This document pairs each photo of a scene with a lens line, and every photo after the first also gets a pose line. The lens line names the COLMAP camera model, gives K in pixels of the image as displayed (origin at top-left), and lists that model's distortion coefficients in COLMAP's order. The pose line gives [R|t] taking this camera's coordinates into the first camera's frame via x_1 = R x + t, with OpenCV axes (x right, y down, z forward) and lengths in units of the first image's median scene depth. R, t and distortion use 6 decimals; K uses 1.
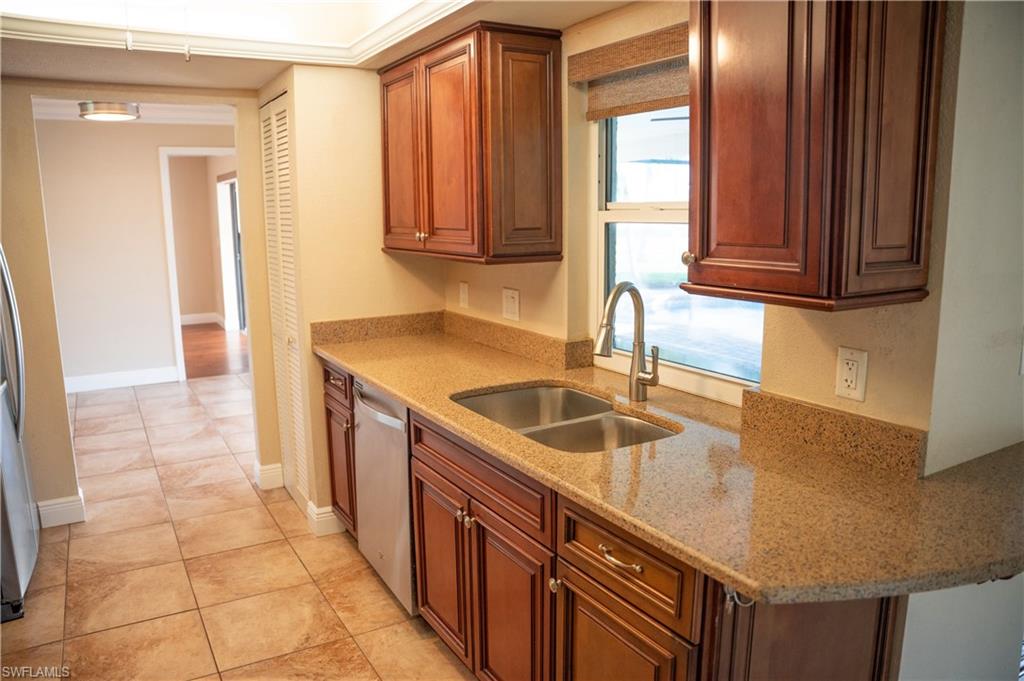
lens RADIAL K [[737.8, 0, 512.0], [0, 737.8, 340.5], [0, 0, 1]] dist [-0.179680, 0.119335]
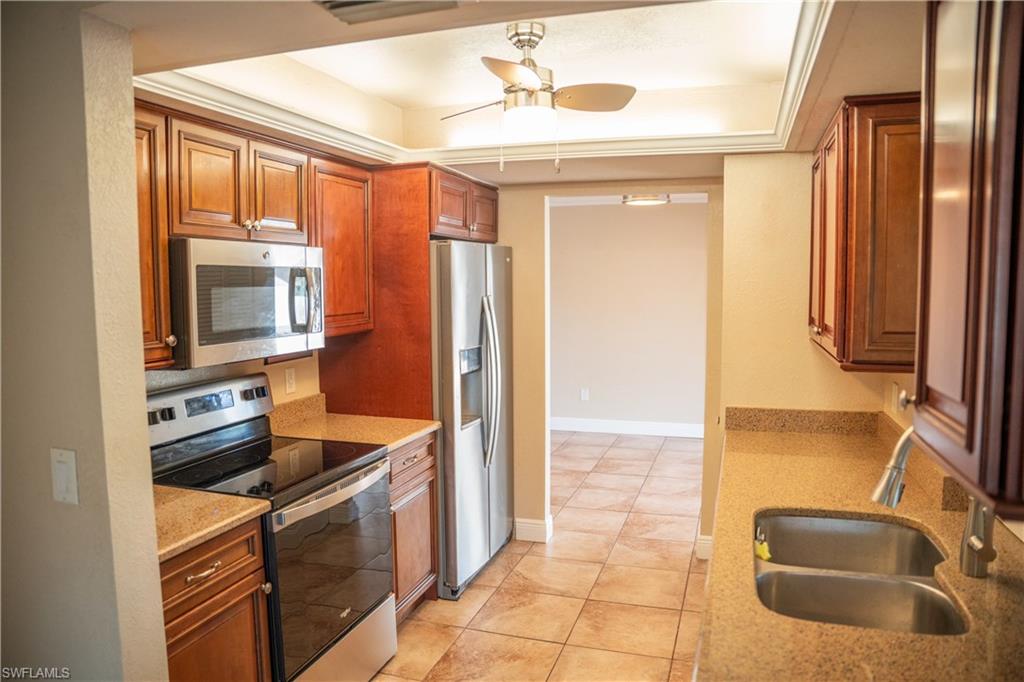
lens RADIAL K [[713.6, 0, 506.3], [0, 713.6, 338.1], [0, 0, 1]] dist [-0.178836, 0.134266]
pose [[0.659572, 0.066549, -0.748690, 0.233927], [-0.131586, 0.990914, -0.027844, -0.049413], [0.740034, 0.116882, 0.662336, 0.113552]]
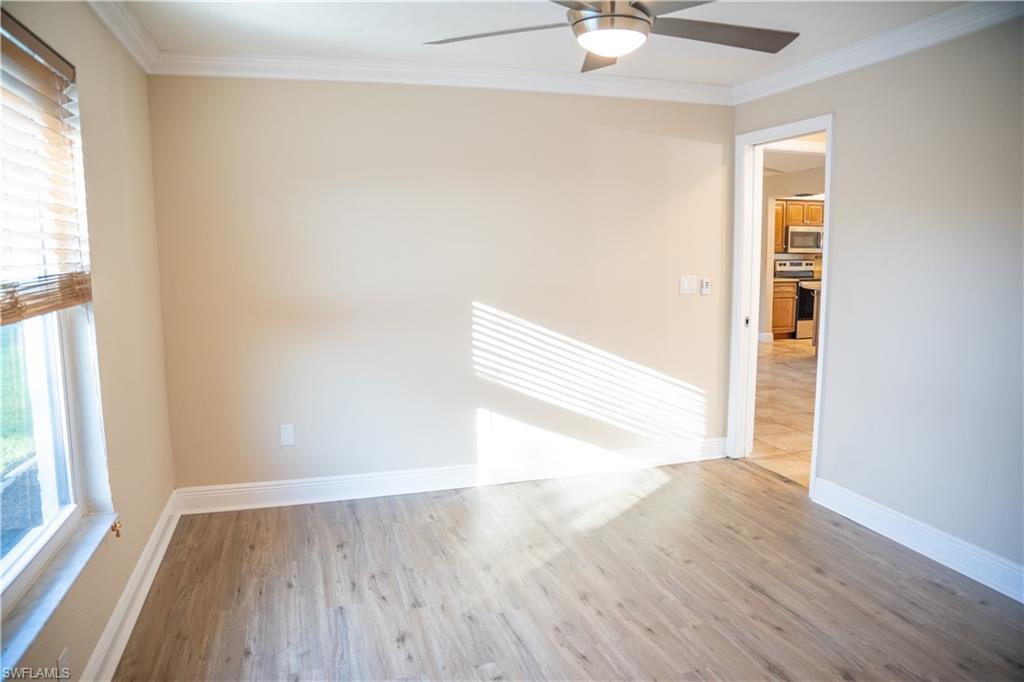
lens RADIAL K [[713.6, 0, 506.3], [0, 713.6, 338.1], [0, 0, 1]] dist [-0.178836, 0.134266]
pose [[-0.237389, 0.139239, -0.961384, 2.996683], [-0.163773, 0.969771, 0.180893, 0.016290], [0.957510, 0.200391, -0.207410, -0.173198]]
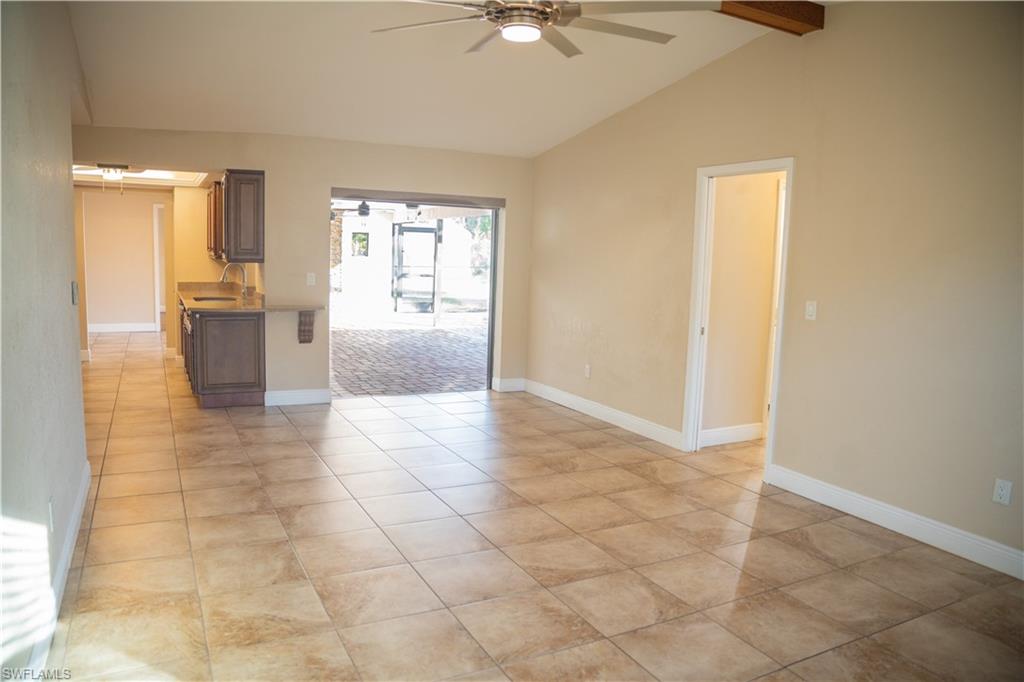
lens RADIAL K [[713.6, 0, 506.3], [0, 713.6, 338.1], [0, 0, 1]] dist [-0.178836, 0.134266]
pose [[0.997603, 0.047854, -0.049979, 1.020611], [-0.050691, 0.997079, -0.057129, 0.254648], [0.047099, 0.059525, 0.997115, -1.395842]]
